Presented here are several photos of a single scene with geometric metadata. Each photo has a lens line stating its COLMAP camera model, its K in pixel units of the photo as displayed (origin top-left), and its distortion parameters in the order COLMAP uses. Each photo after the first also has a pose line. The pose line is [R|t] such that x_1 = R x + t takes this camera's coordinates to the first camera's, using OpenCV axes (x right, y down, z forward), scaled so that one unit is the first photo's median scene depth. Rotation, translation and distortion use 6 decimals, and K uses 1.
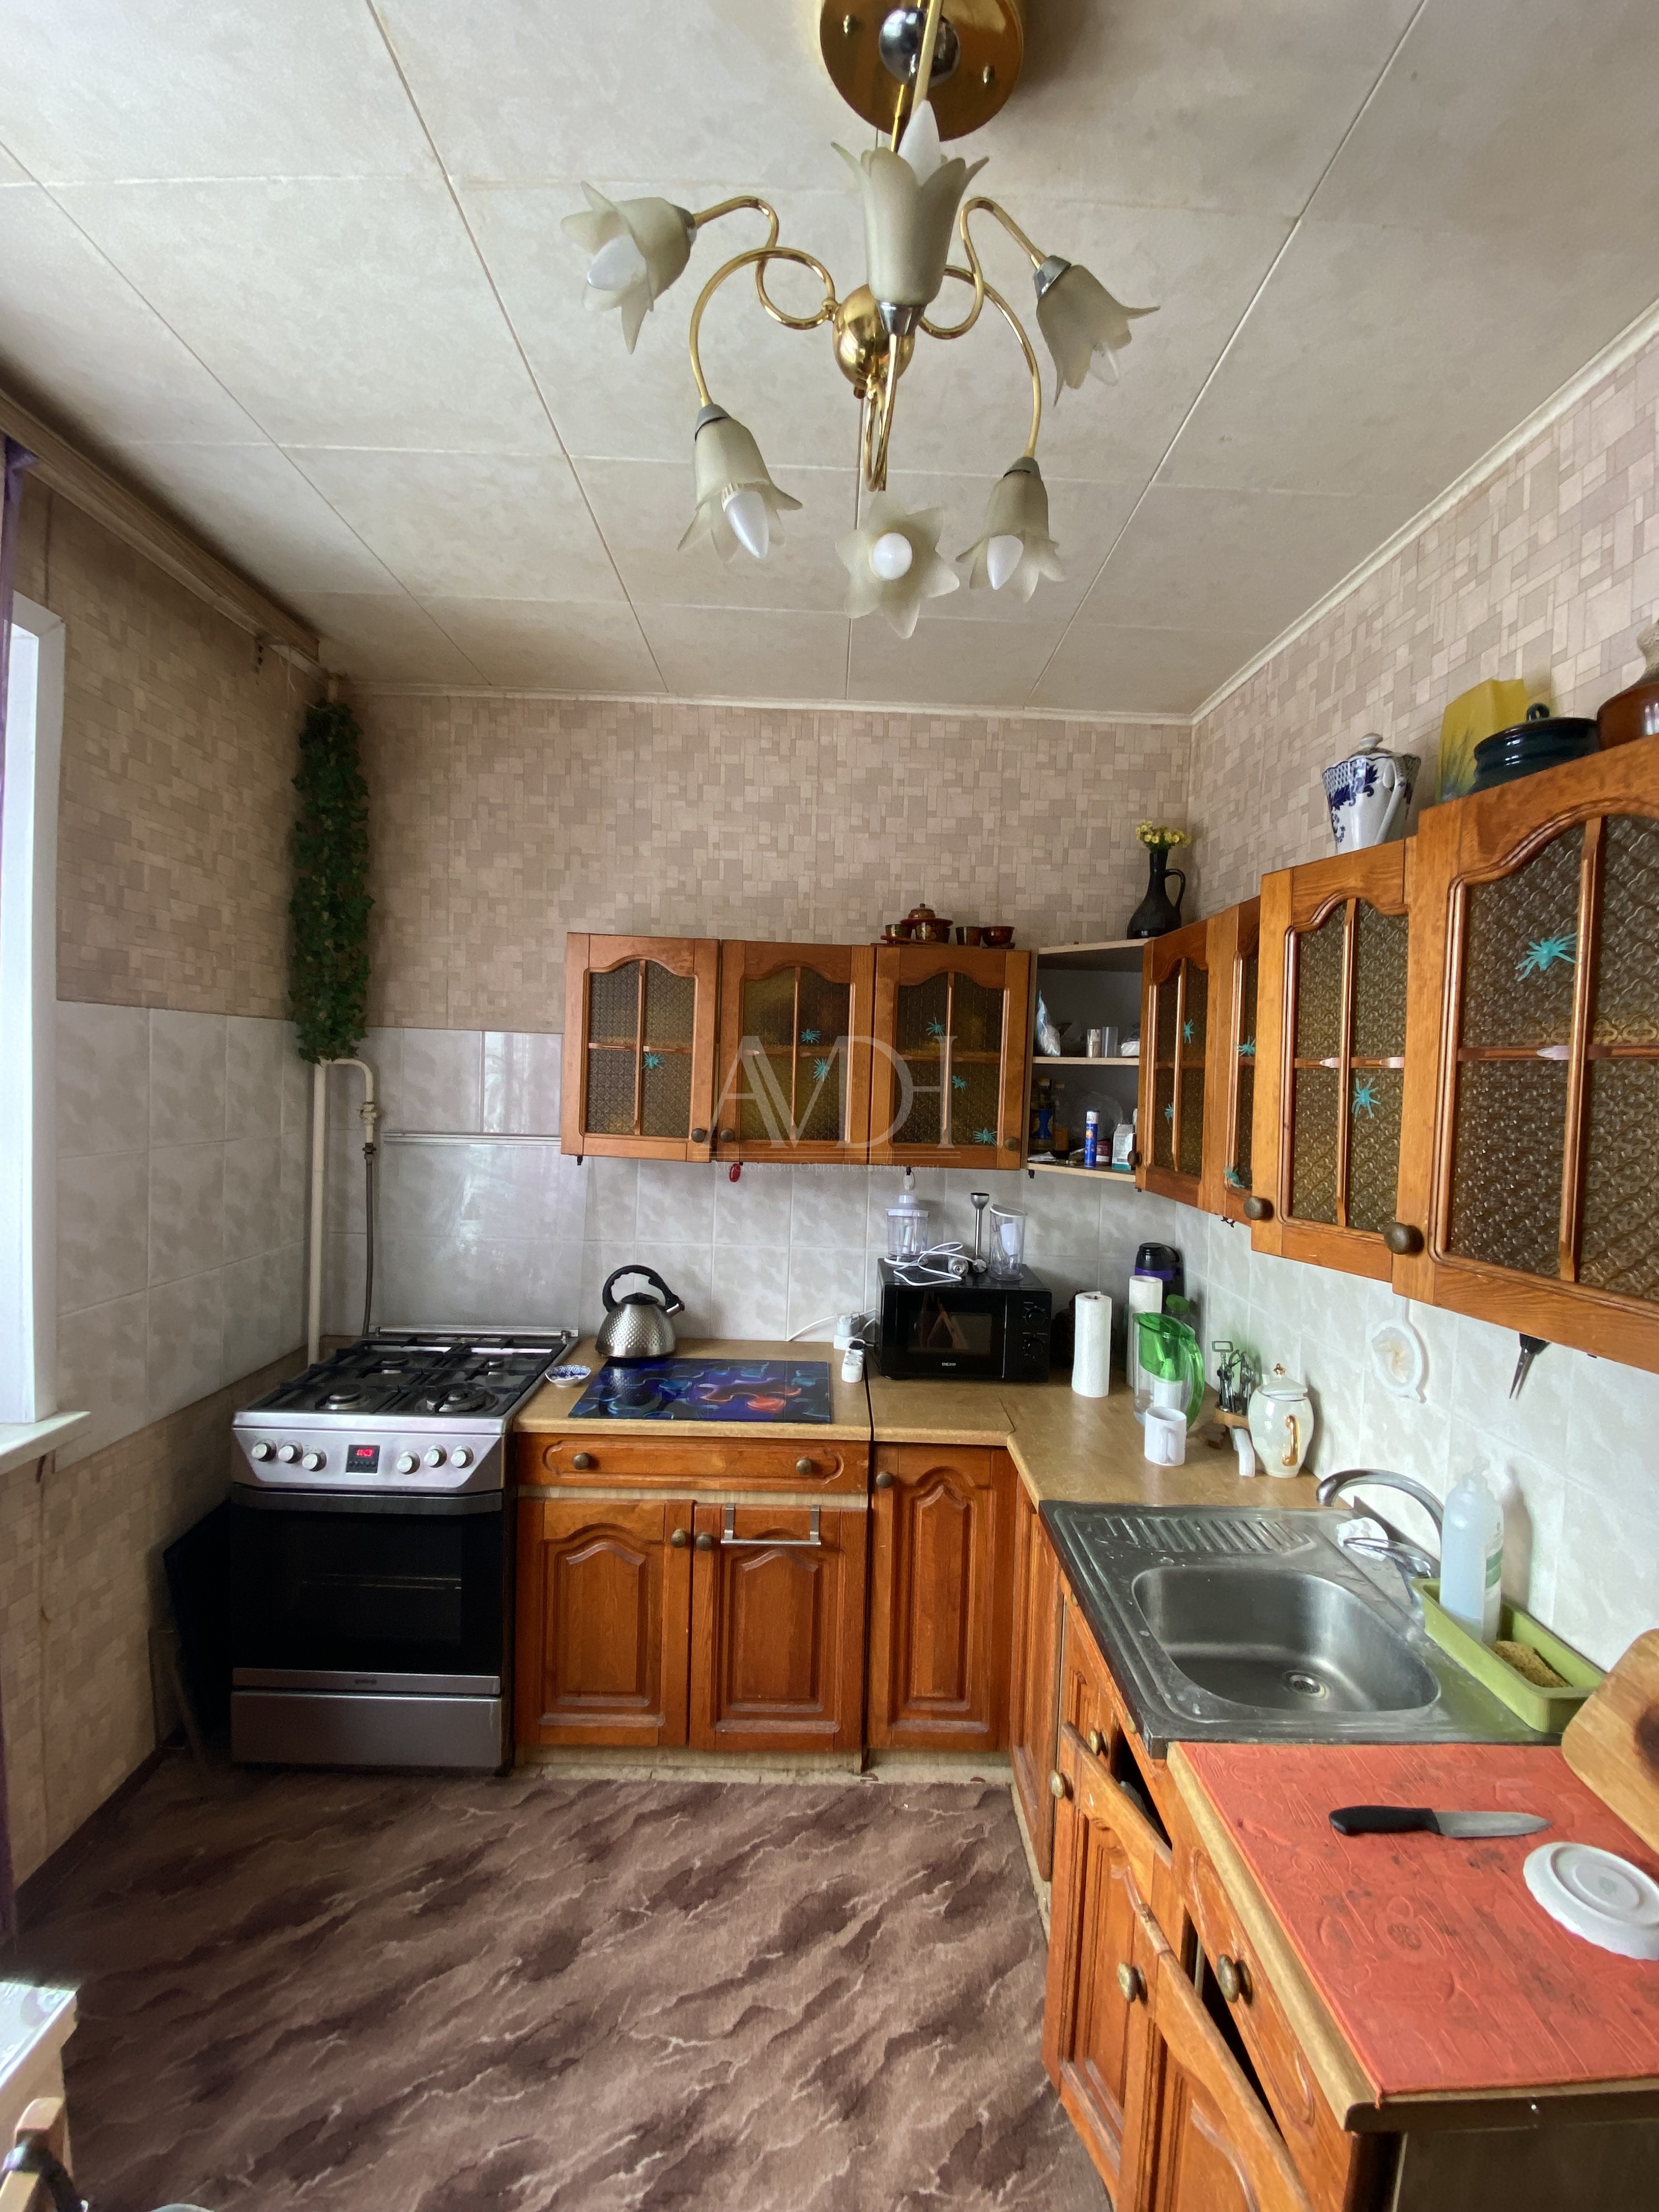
lens RADIAL K [[898.5, 0, 831.4], [0, 898.5, 1107.5], [0, 0, 1]] dist [0.015061, -0.017590]
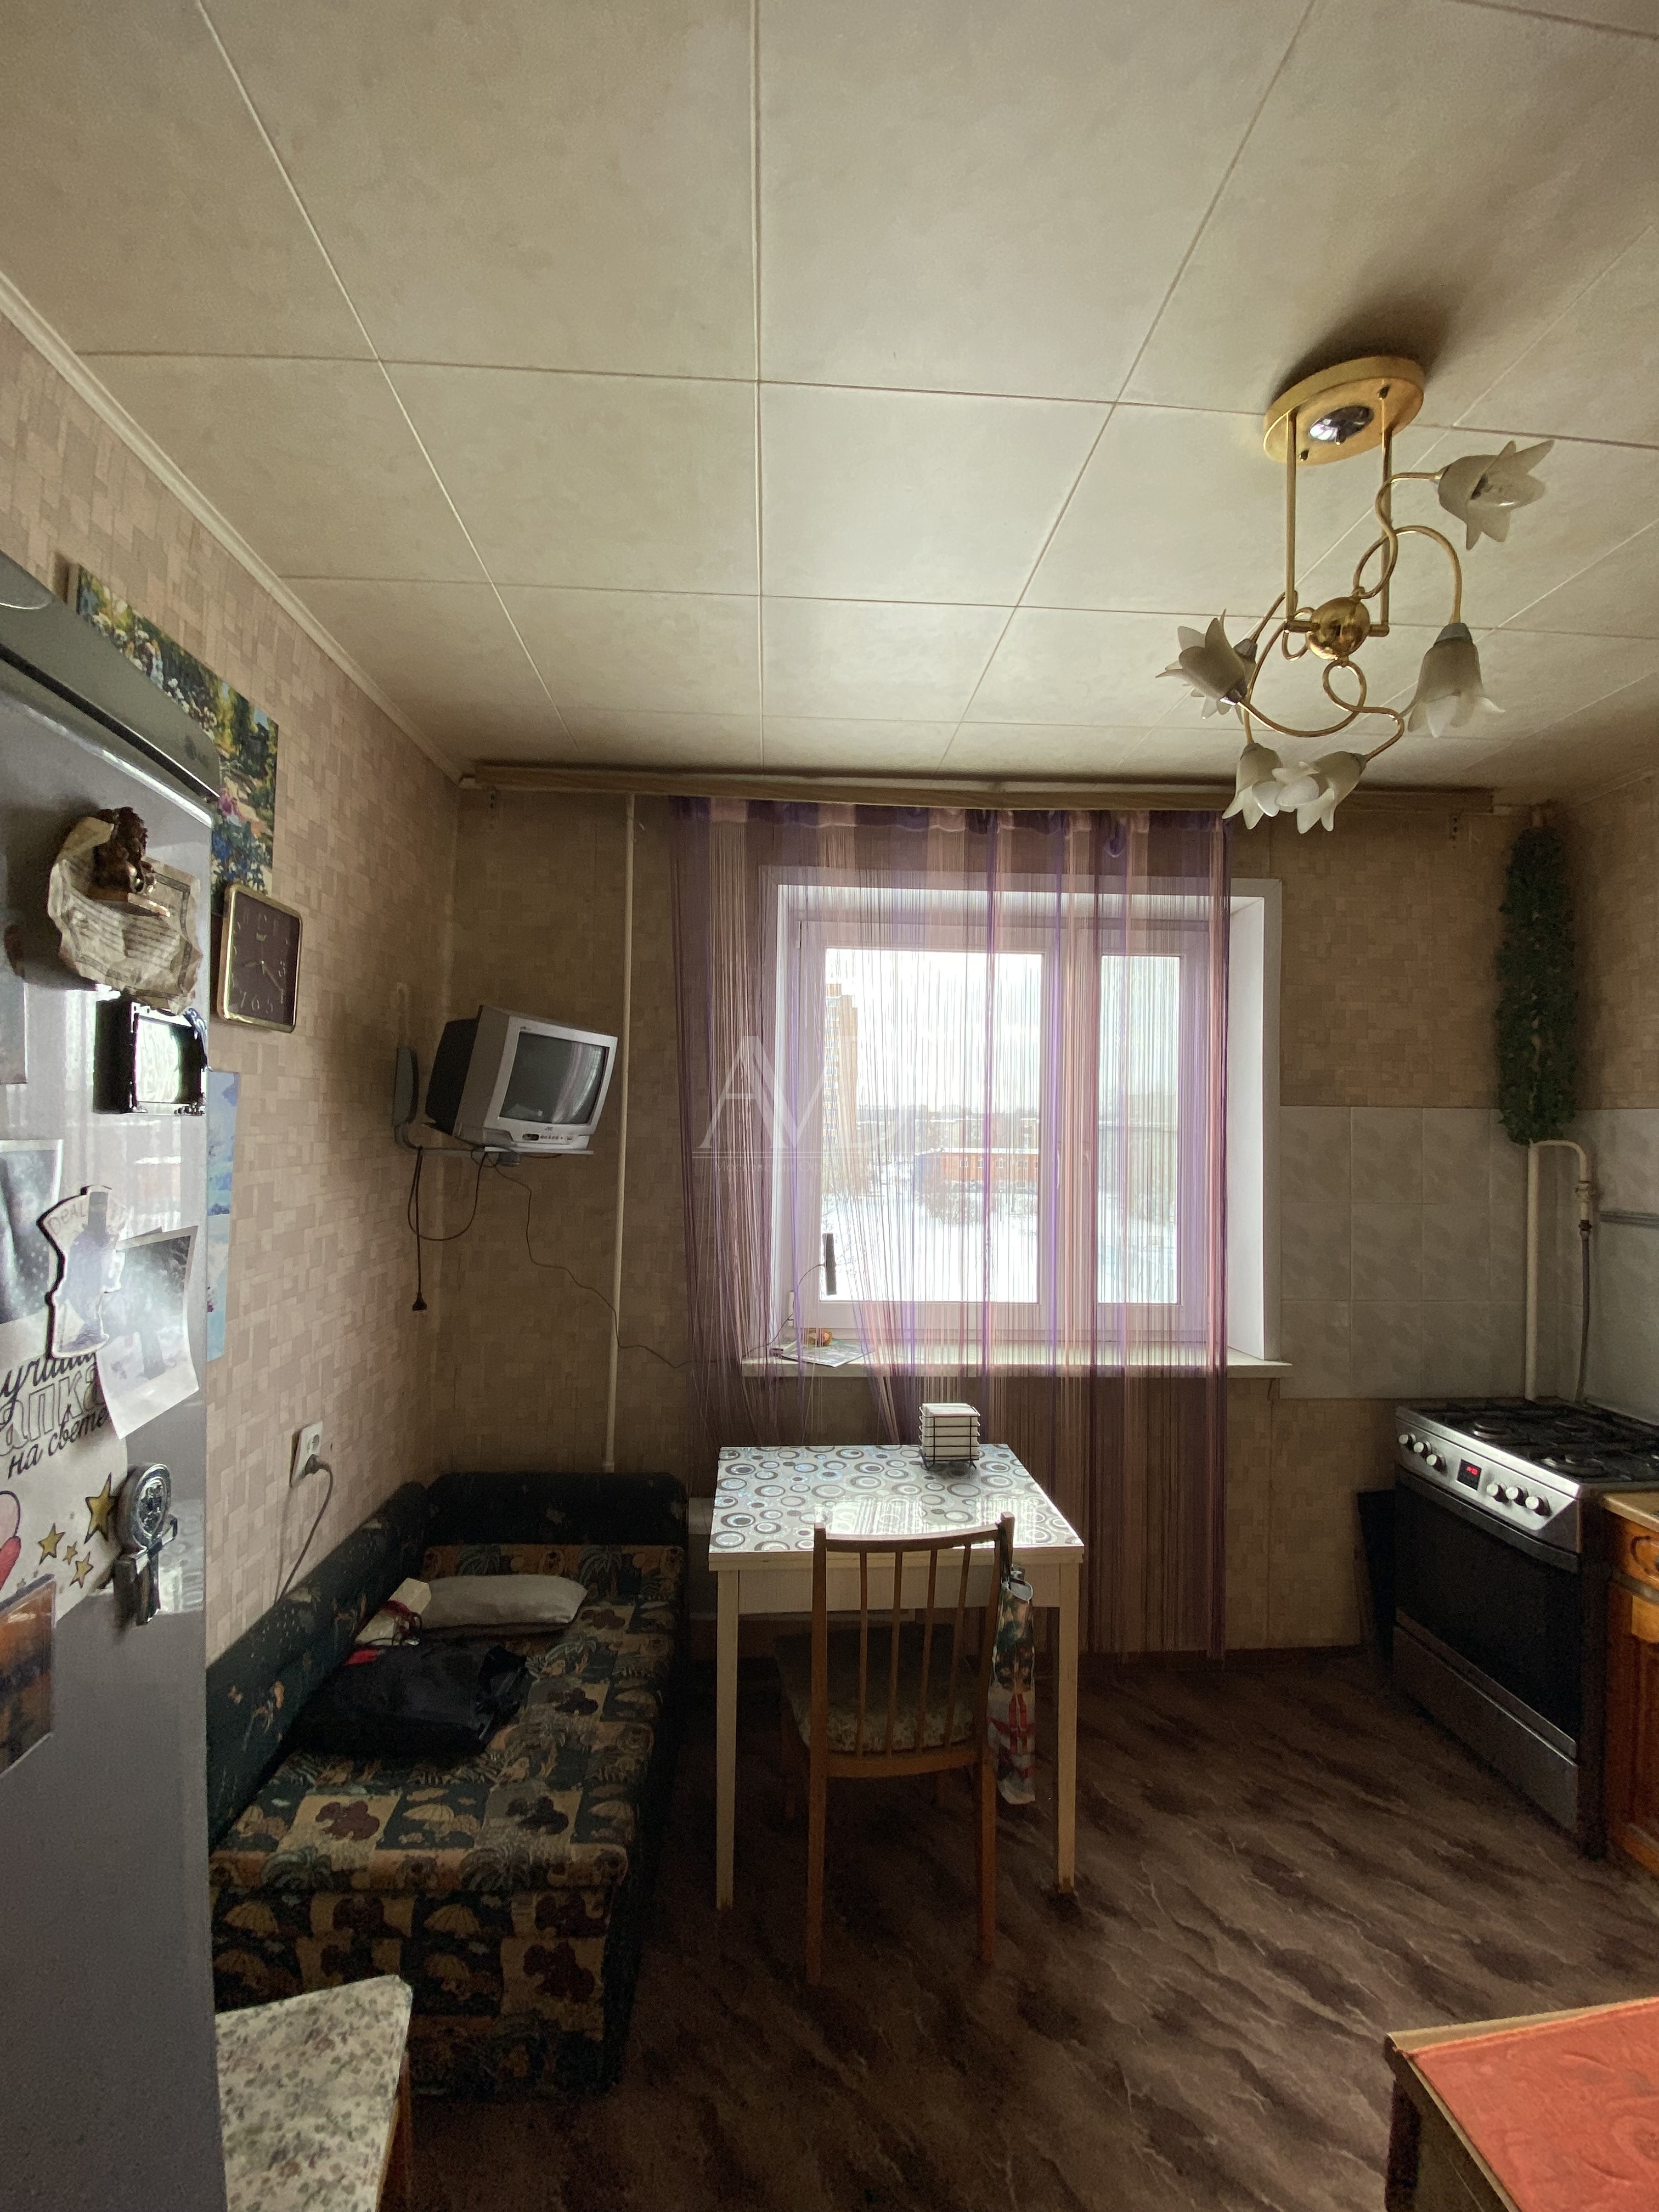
lens RADIAL K [[898.5, 0, 812.6], [0, 898.5, 1127.3], [0, 0, 1]] dist [0.015061, -0.017590]
pose [[0.047923, -0.034507, -0.998255, 0.667780], [-0.054231, 0.997839, -0.037096, 0.025753], [0.997378, 0.055914, 0.045948, 0.061421]]
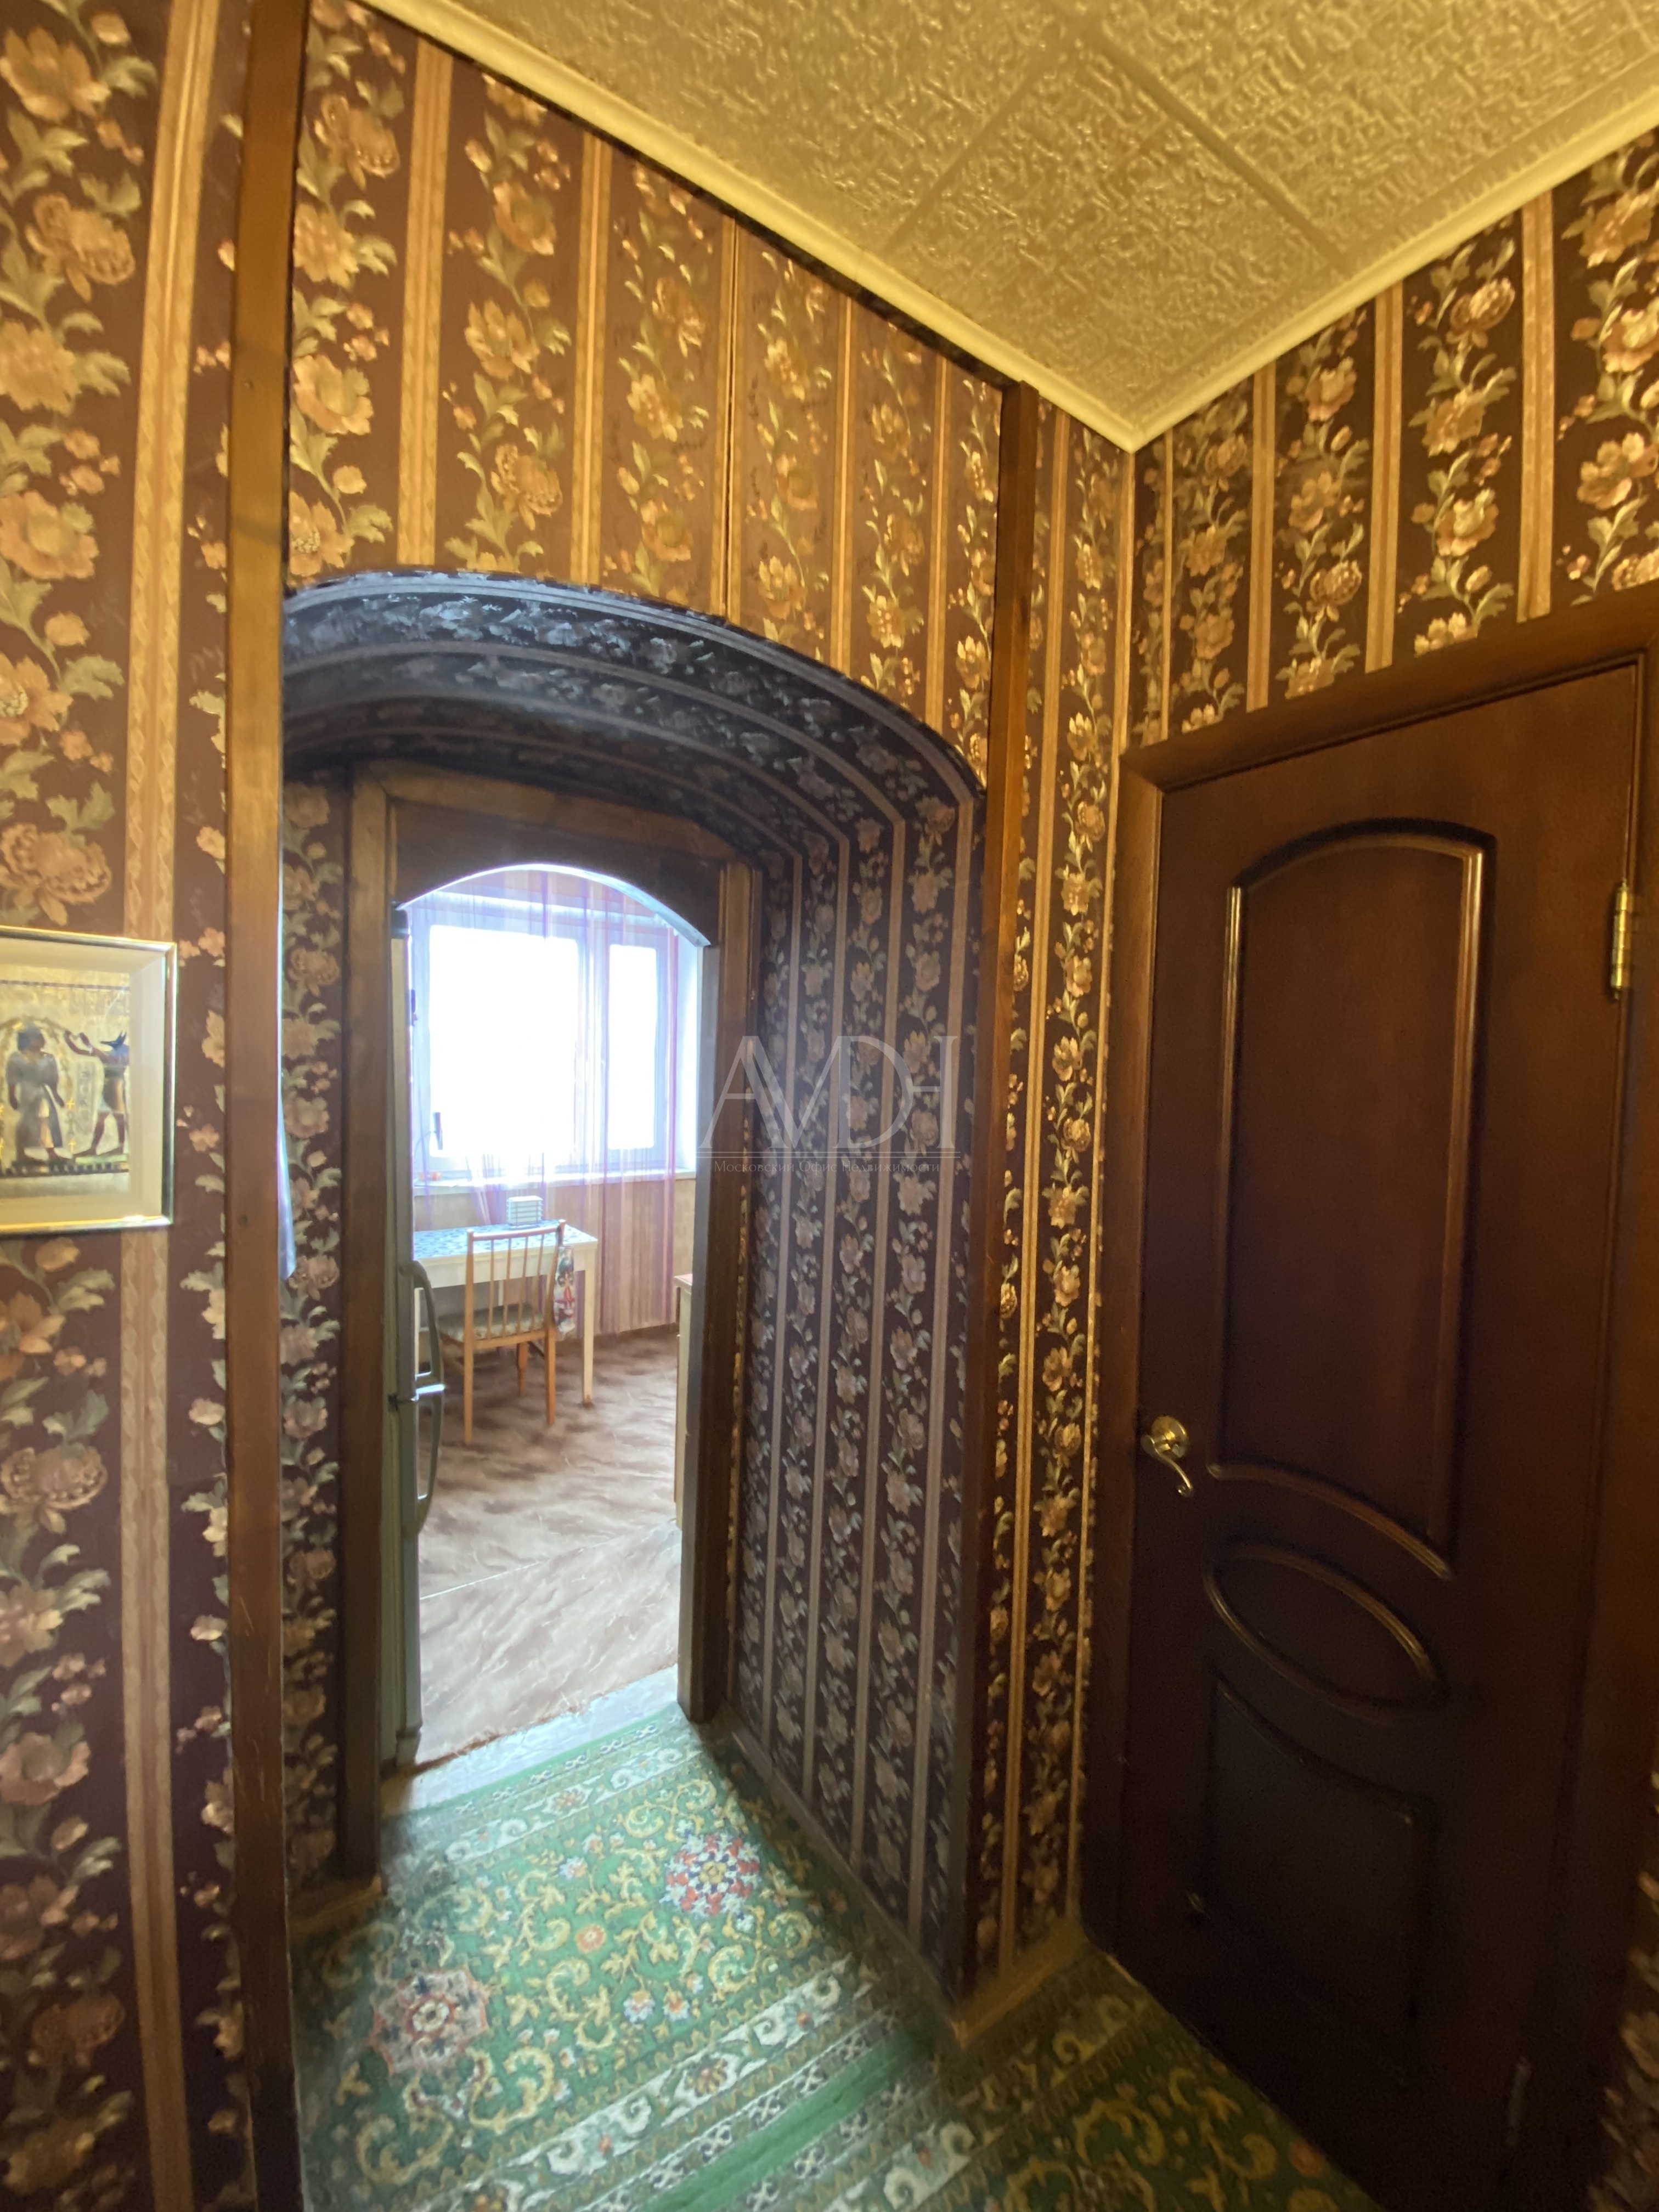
lens RADIAL K [[898.5, 0, 828.2], [0, 898.5, 1101.5], [0, 0, 1]] dist [0.015061, -0.017590]
pose [[0.544655, 0.019192, -0.838440, 1.737068], [-0.042593, 0.999081, -0.004799, 0.093612], [0.837578, 0.038325, 0.544972, -0.276885]]
